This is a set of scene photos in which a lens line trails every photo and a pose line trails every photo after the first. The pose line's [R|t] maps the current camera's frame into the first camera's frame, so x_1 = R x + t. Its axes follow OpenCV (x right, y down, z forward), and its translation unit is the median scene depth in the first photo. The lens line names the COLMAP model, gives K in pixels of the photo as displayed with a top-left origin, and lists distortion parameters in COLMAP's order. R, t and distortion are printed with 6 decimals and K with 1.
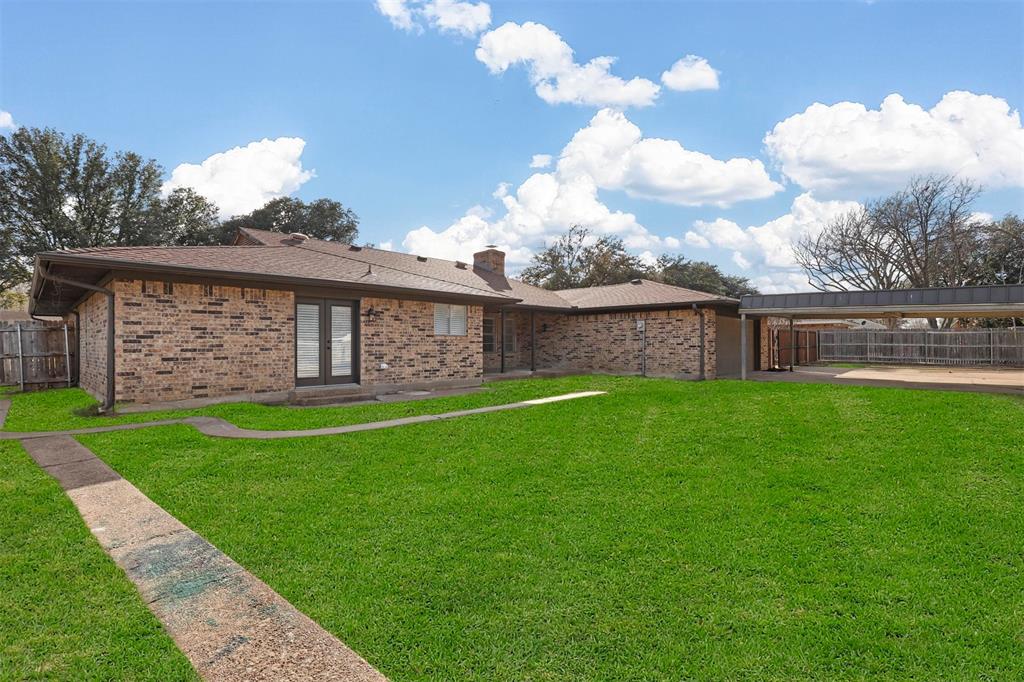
lens RADIAL K [[461.9, 0, 511.0], [0, 461.9, 345.3], [0, 0, 1]] dist [0.003411, -0.001382]
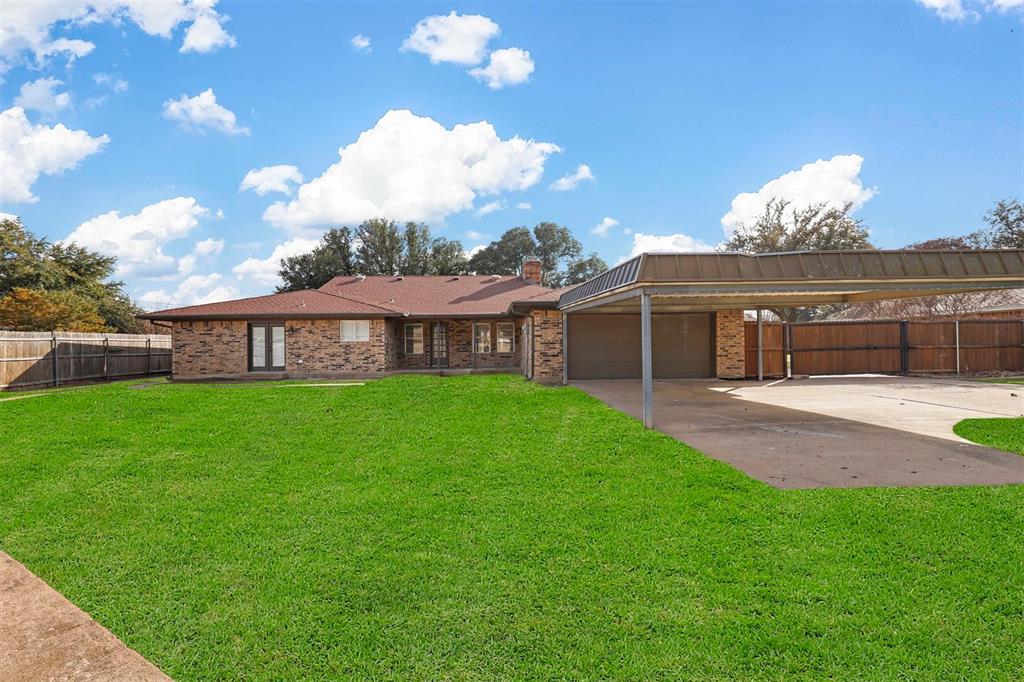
lens RADIAL K [[461.9, 0, 513.4], [0, 461.9, 342.1], [0, 0, 1]] dist [0.003411, -0.001382]
pose [[0.714833, -0.007422, -0.699256, 1.414779], [0.008255, 0.999964, -0.002175, -0.014388], [0.699246, -0.004217, 0.714868, 0.353671]]
